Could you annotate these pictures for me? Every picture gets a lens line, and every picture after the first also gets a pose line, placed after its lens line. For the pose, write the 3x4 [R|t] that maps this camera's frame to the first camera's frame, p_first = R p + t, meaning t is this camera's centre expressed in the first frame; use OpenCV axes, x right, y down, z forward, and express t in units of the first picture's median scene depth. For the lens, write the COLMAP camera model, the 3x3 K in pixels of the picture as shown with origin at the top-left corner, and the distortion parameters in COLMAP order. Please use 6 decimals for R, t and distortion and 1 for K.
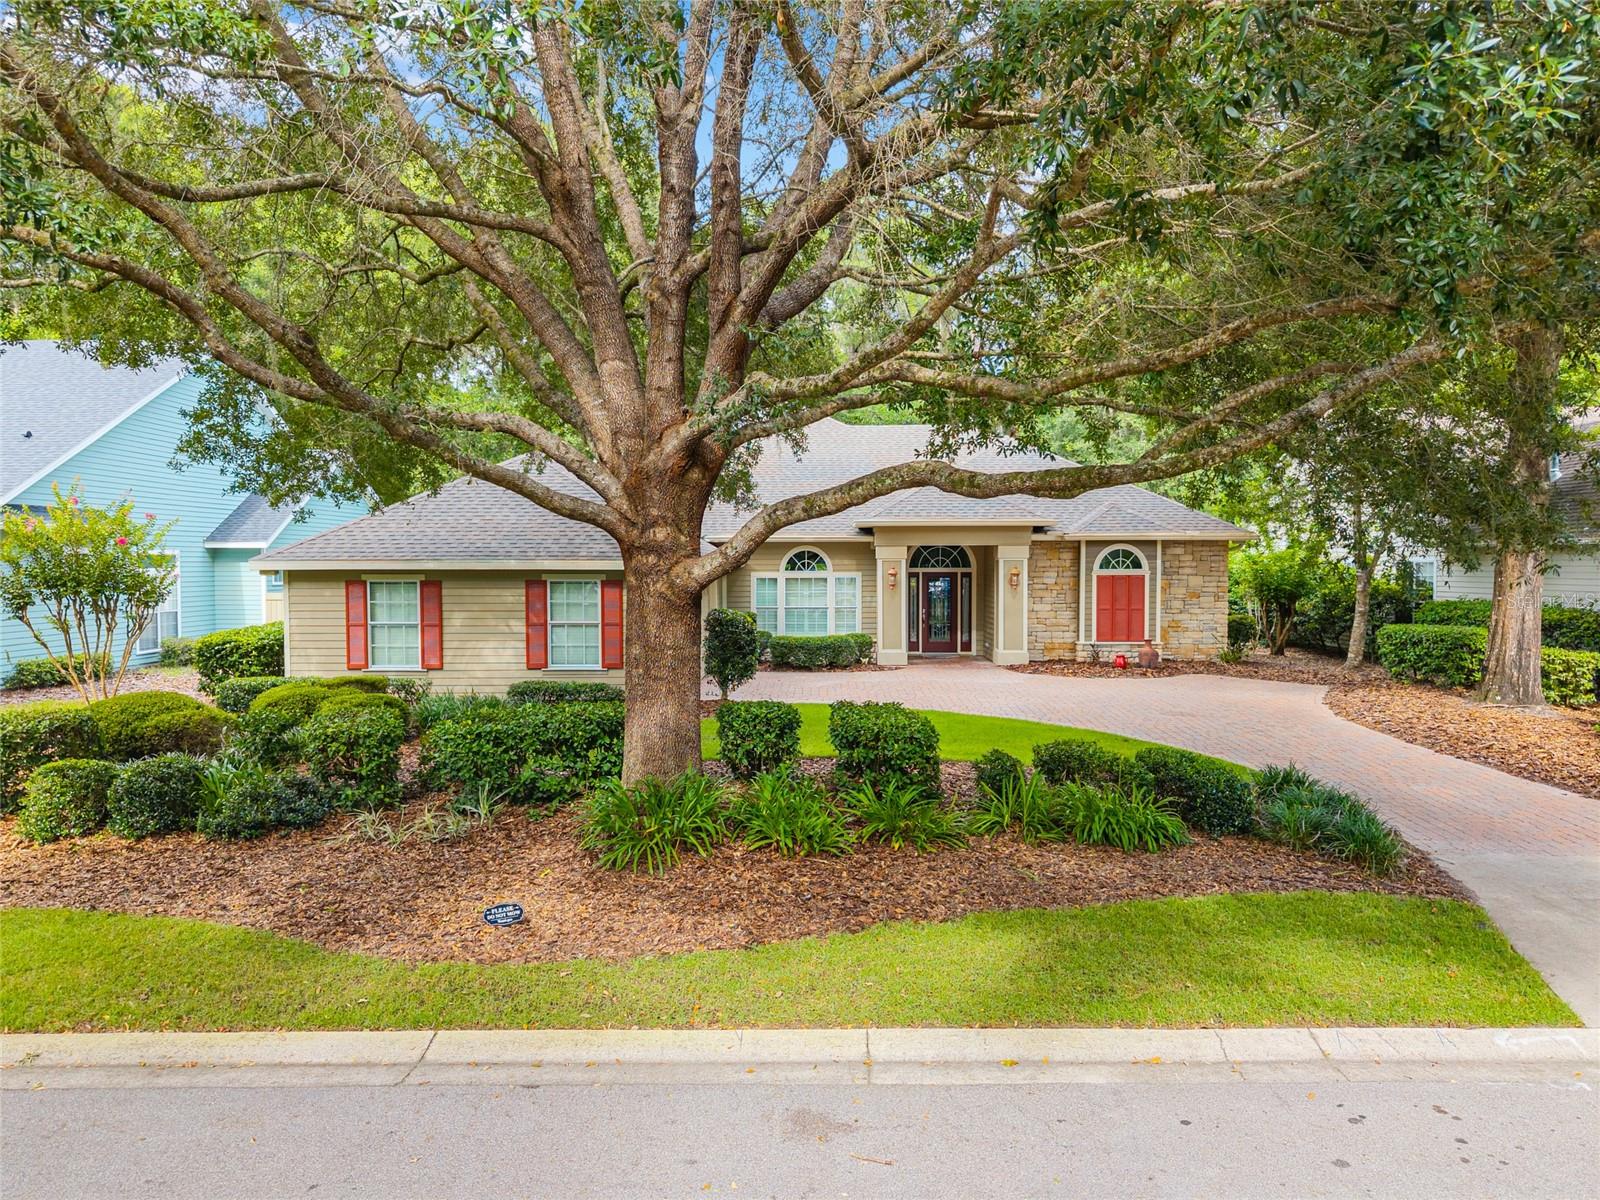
lens RADIAL K [[1114.2, 0, 800.0], [0, 1114.2, 600.0], [0, 0, 1]] dist [0.040507, -0.000025]
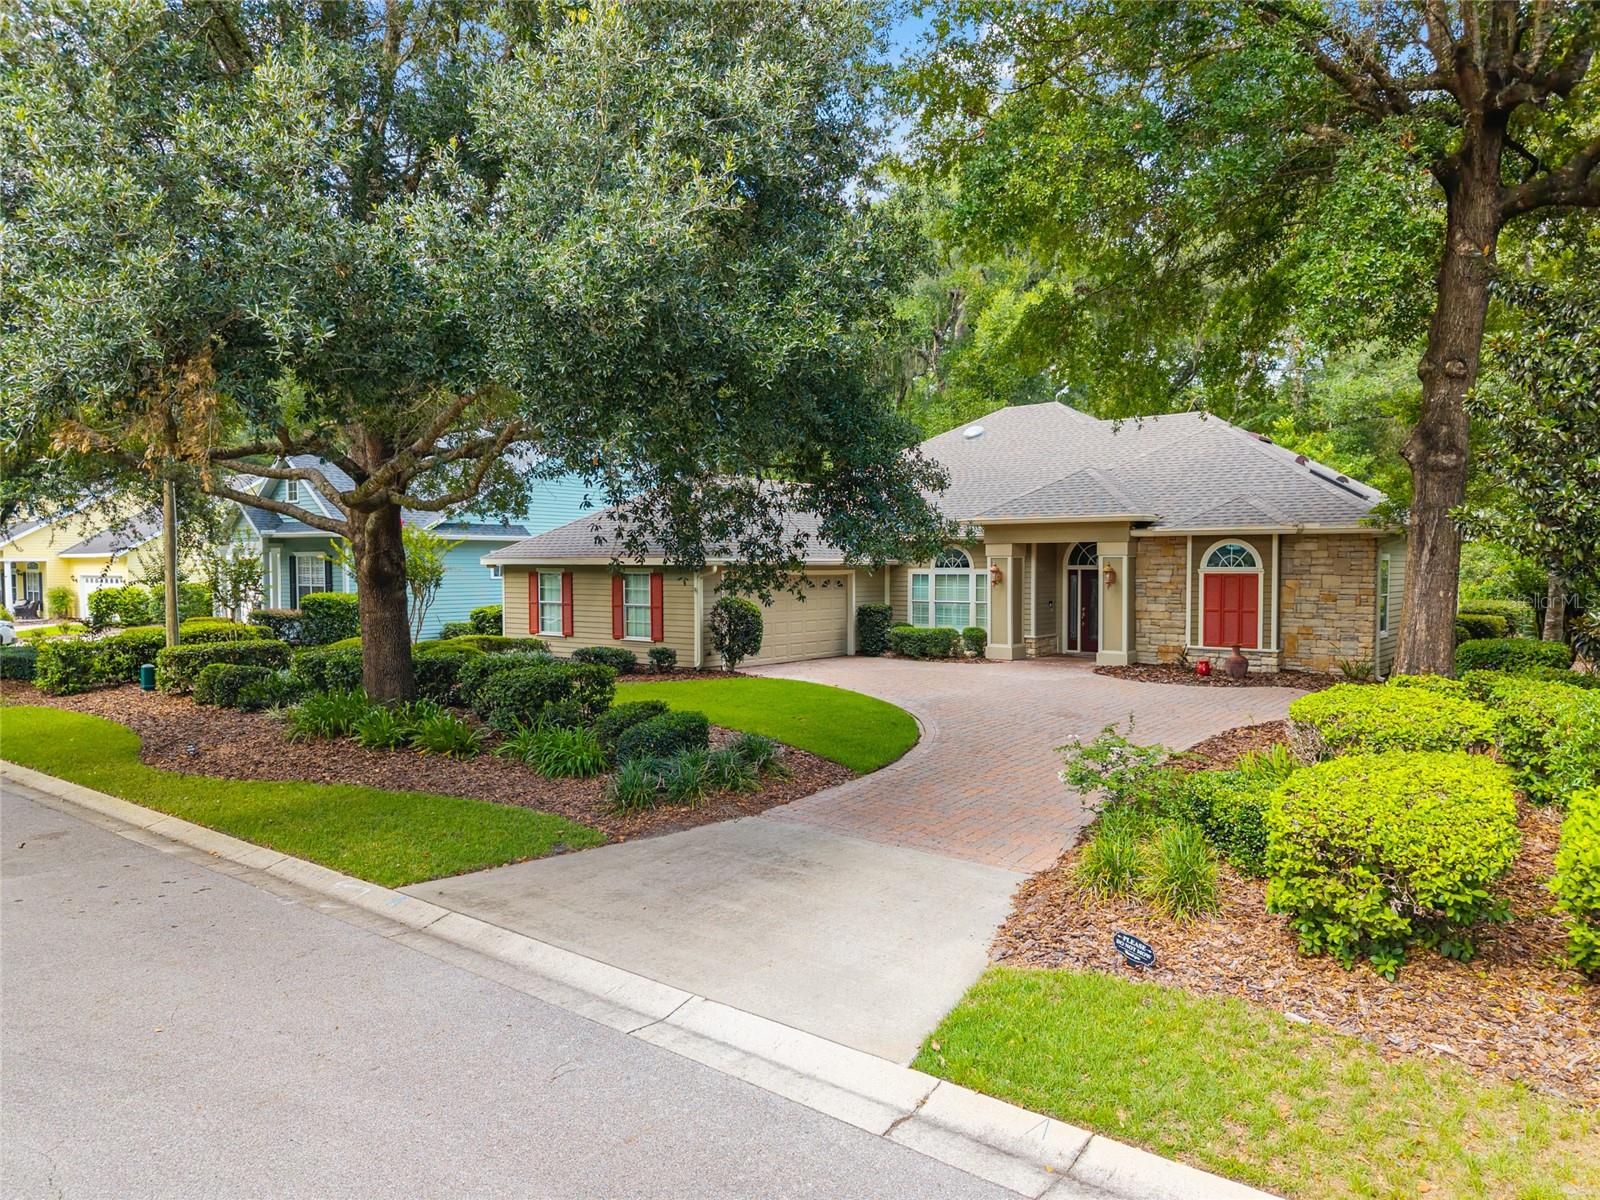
lens RADIAL K [[1121.1, 0, 800.0], [0, 1121.1, 600.0], [0, 0, 1]] dist [-0.002389, -0.000760]
pose [[0.767336, 0.022390, -0.640855, 0.603807], [-0.022476, 0.999715, 0.008016, -0.000488], [0.640852, 0.008253, 0.767620, 0.082181]]
